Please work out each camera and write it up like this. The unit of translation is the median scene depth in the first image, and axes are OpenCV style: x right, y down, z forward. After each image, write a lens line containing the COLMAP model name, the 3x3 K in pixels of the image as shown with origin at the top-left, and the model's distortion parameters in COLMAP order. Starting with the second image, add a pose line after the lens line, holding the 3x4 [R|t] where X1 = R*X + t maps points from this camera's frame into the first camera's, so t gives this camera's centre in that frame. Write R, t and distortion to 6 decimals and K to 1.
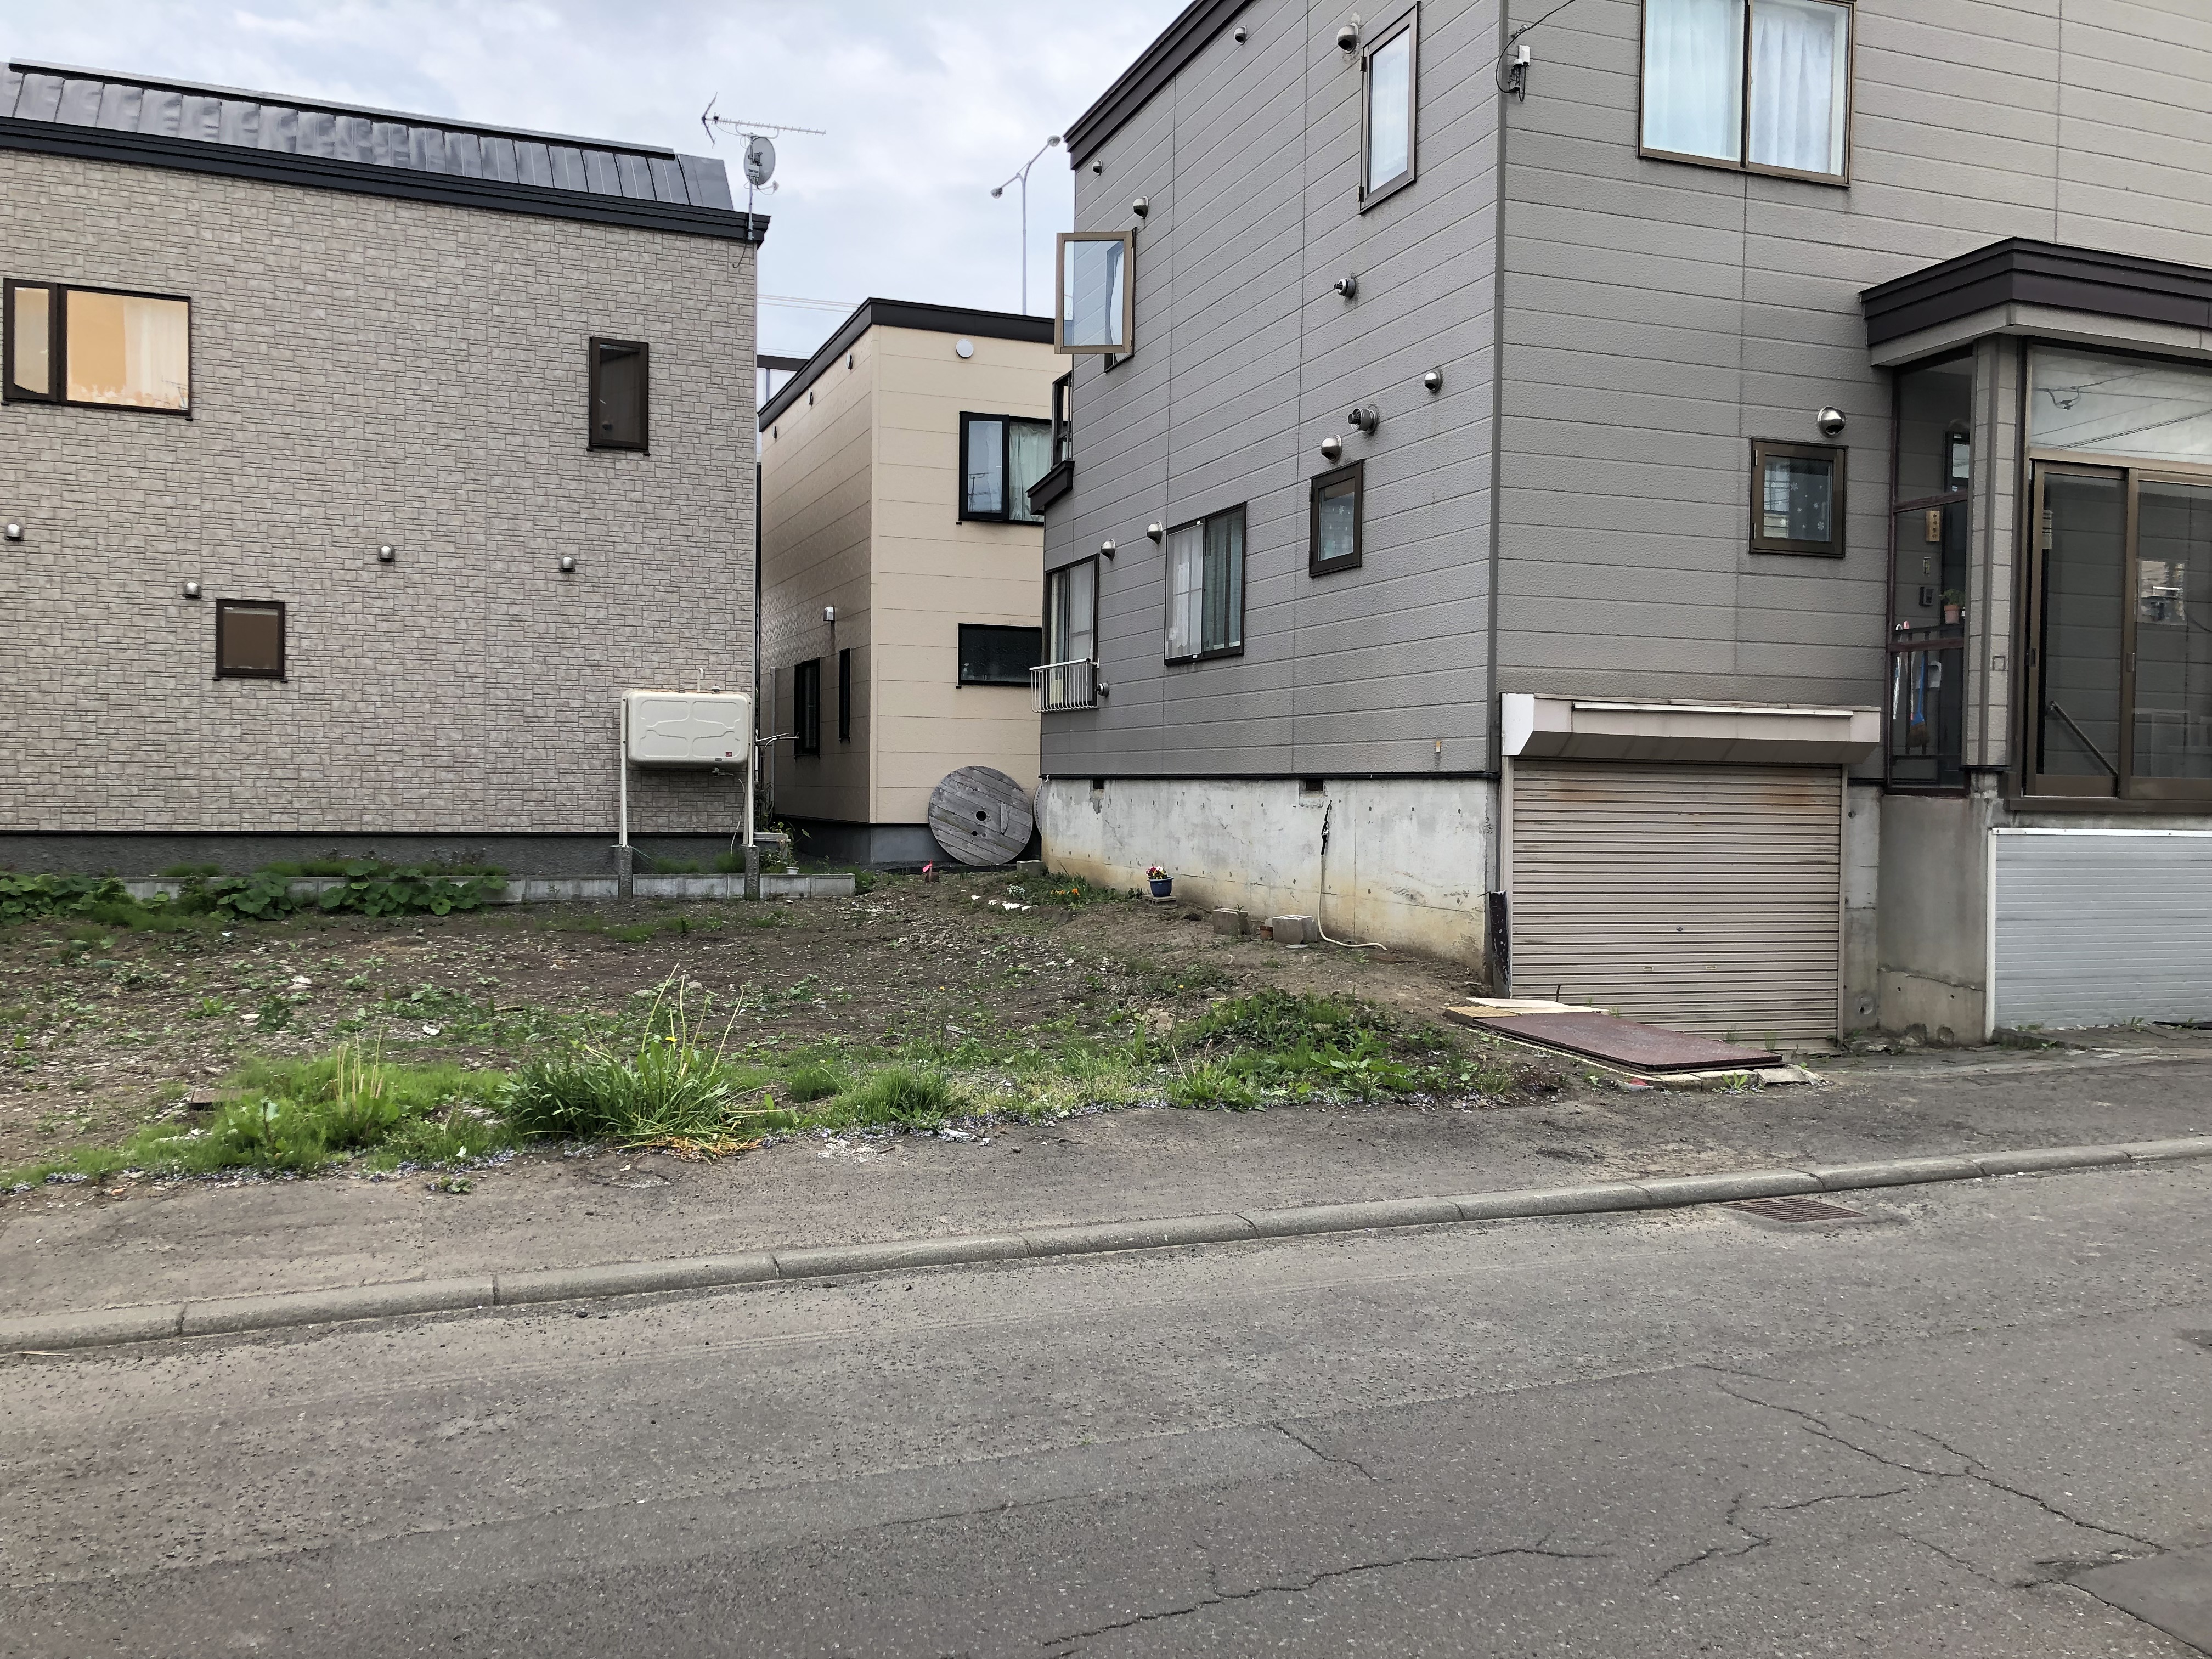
lens RADIAL K [[1831.3, 0, 1093.2], [0, 1831.3, 803.8], [0, 0, 1]] dist [0.048180, -0.027179]
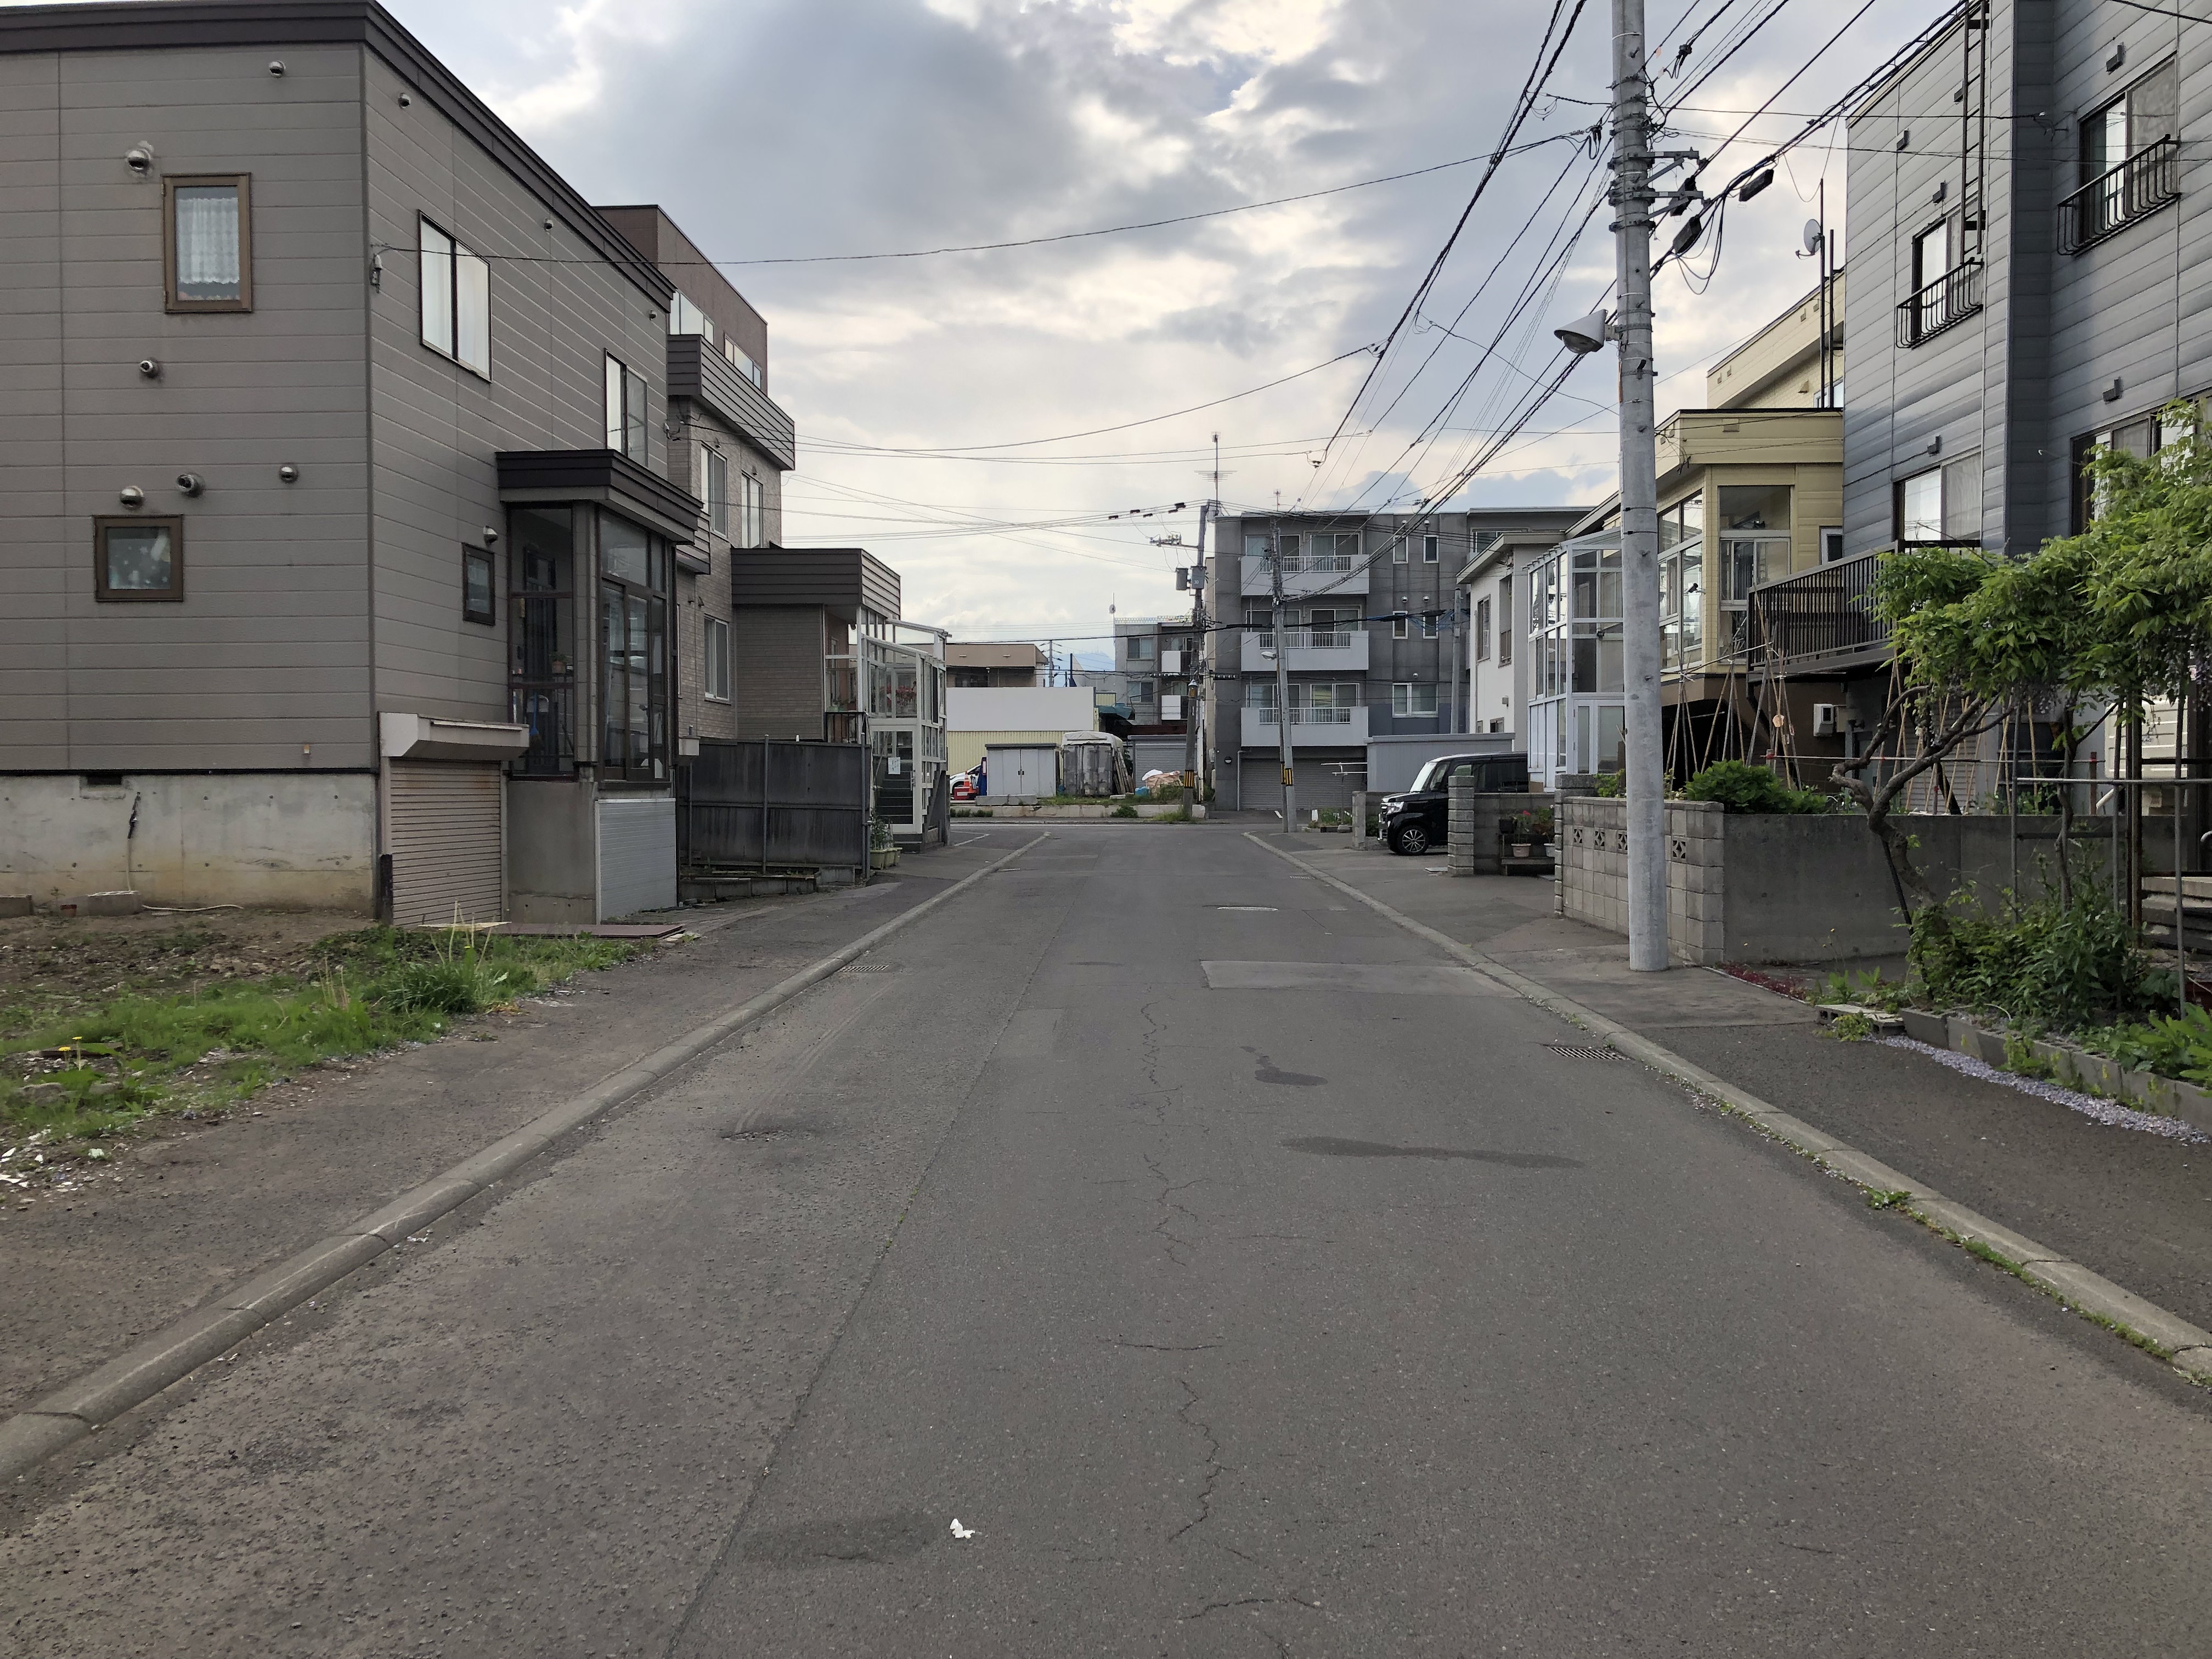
lens RADIAL K [[1831.3, 0, 1093.2], [0, 1831.3, 803.8], [0, 0, 1]] dist [0.048180, -0.027179]
pose [[0.393539, -0.026628, 0.918922, -0.706220], [0.019491, 0.999597, 0.020618, -0.007089], [-0.919101, 0.009797, 0.393900, -0.044497]]
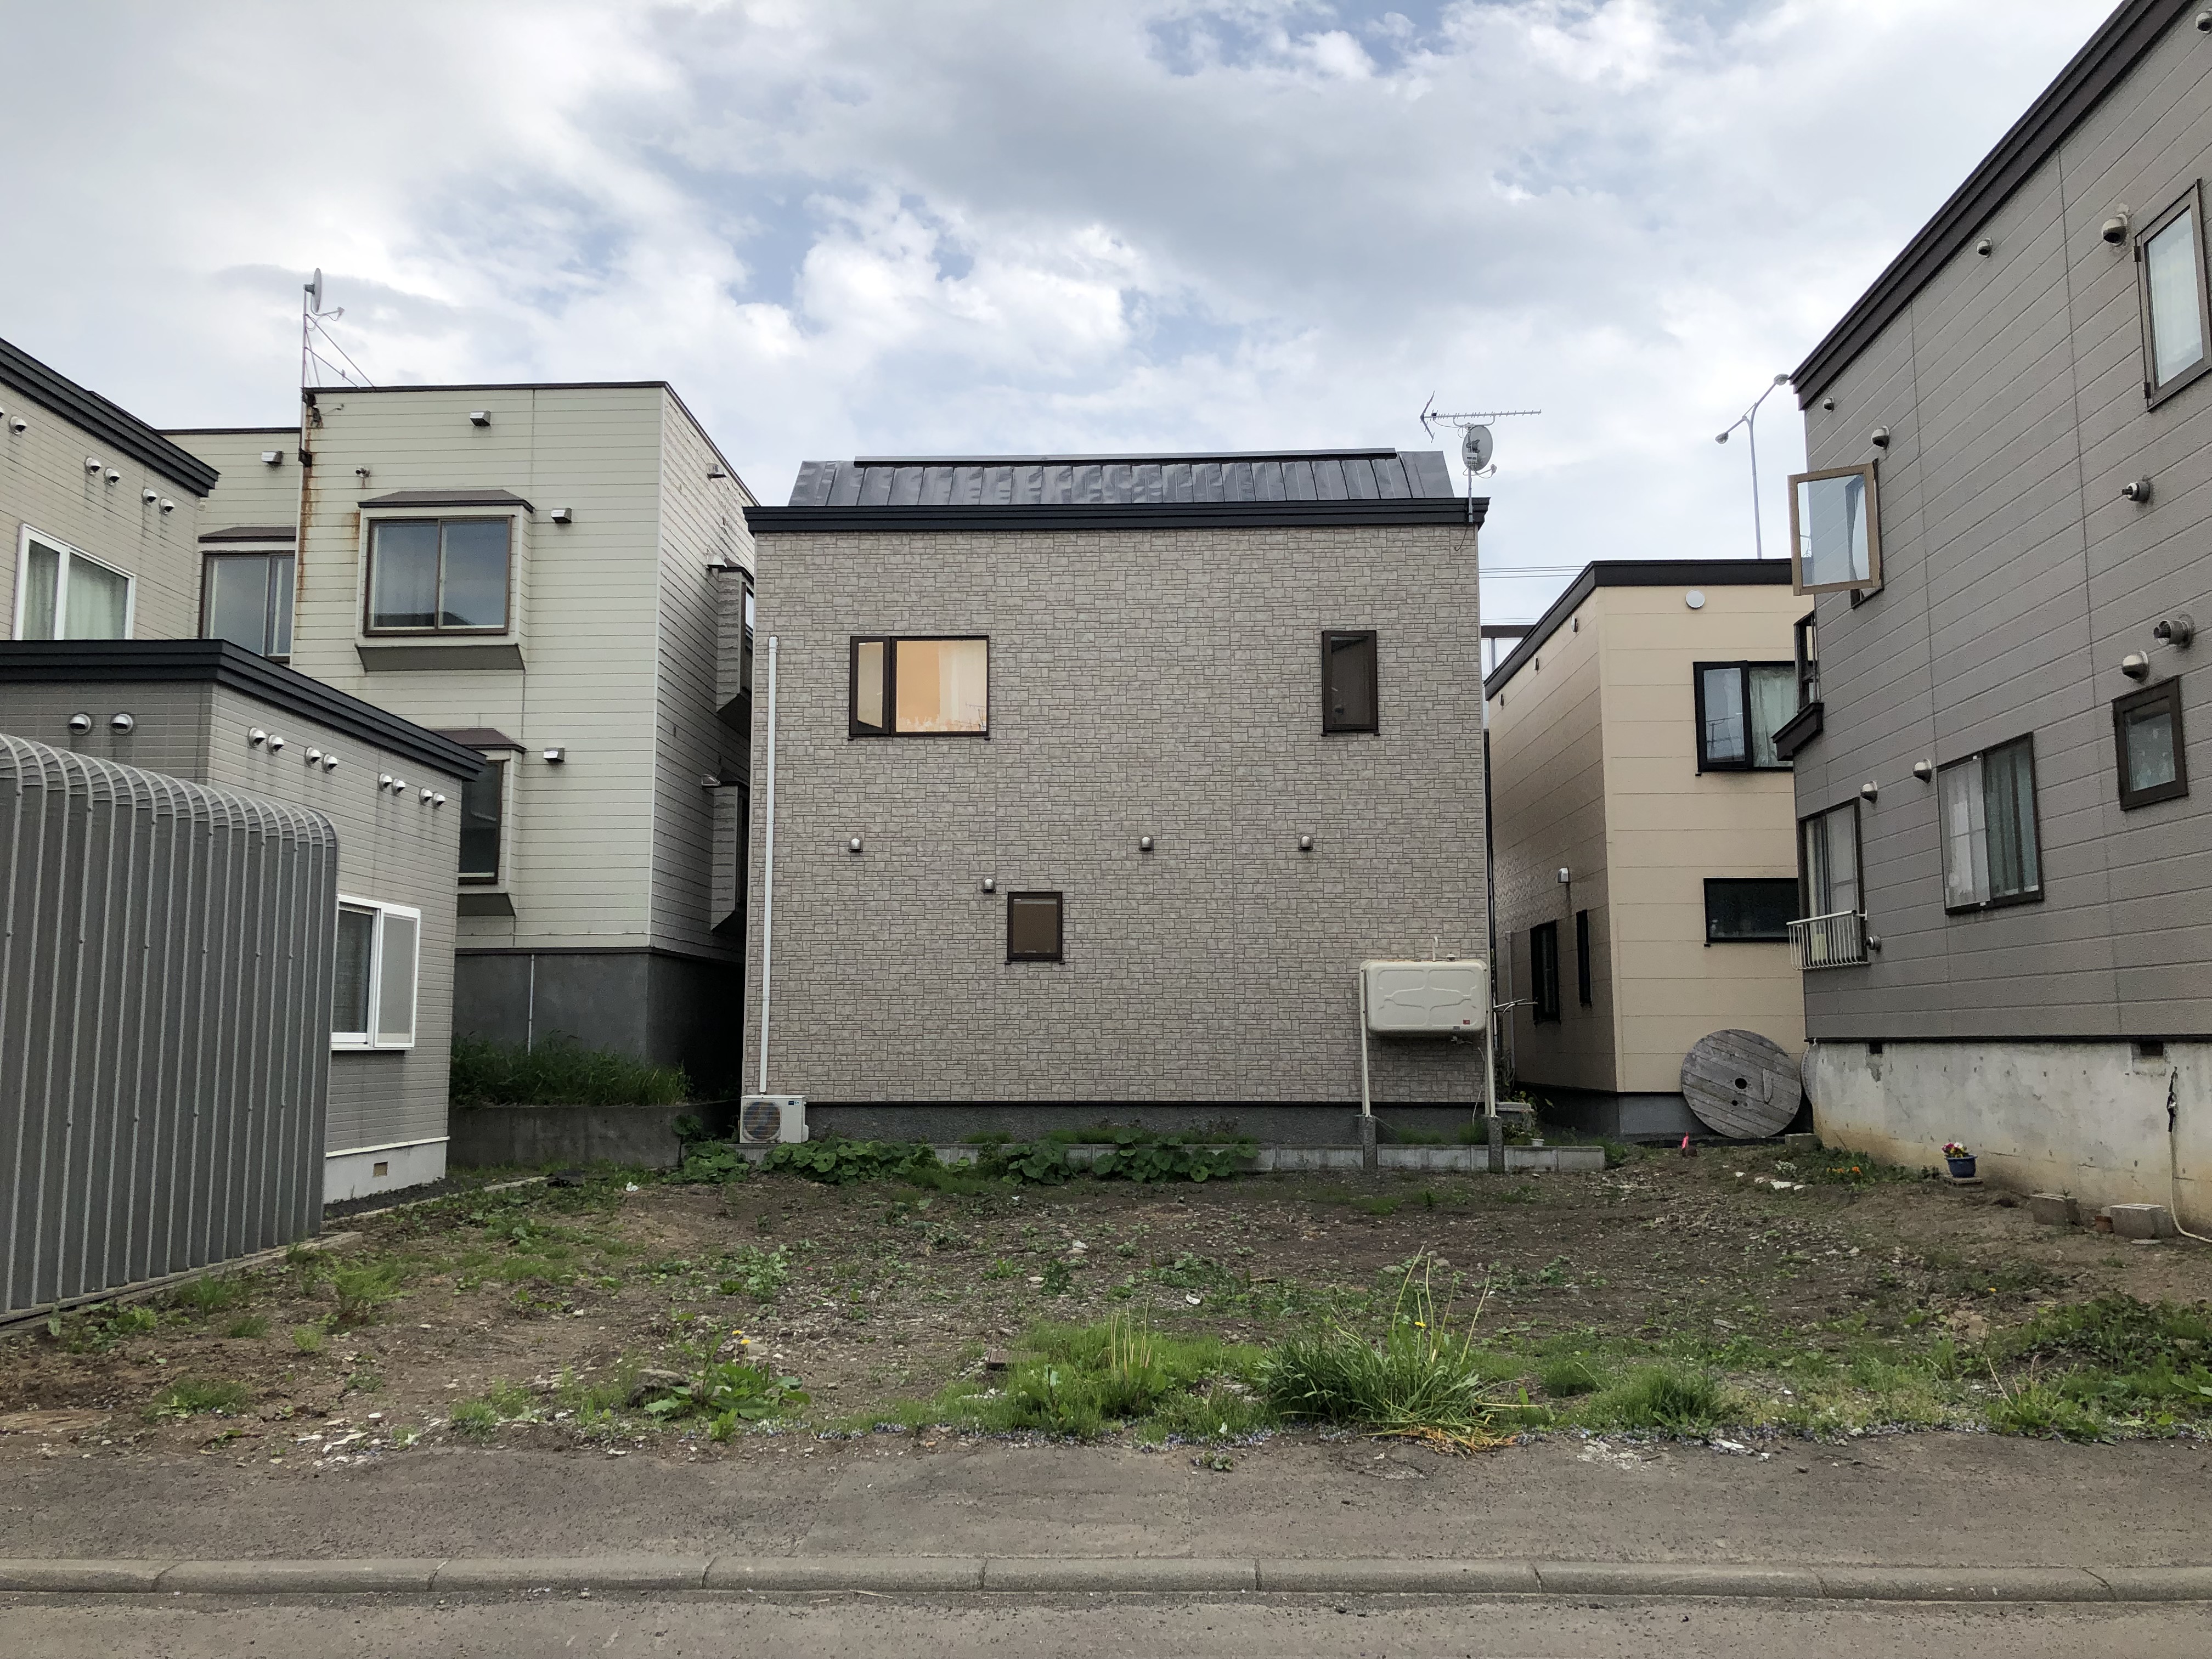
lens RADIAL K [[1831.3, 0, 1093.2], [0, 1831.3, 803.8], [0, 0, 1]] dist [0.048180, -0.027179]
pose [[0.922304, -0.064833, -0.380988, 0.002126], [0.009957, 0.989487, -0.144279, -0.003384], [0.386337, 0.129275, 0.913253, -0.004859]]
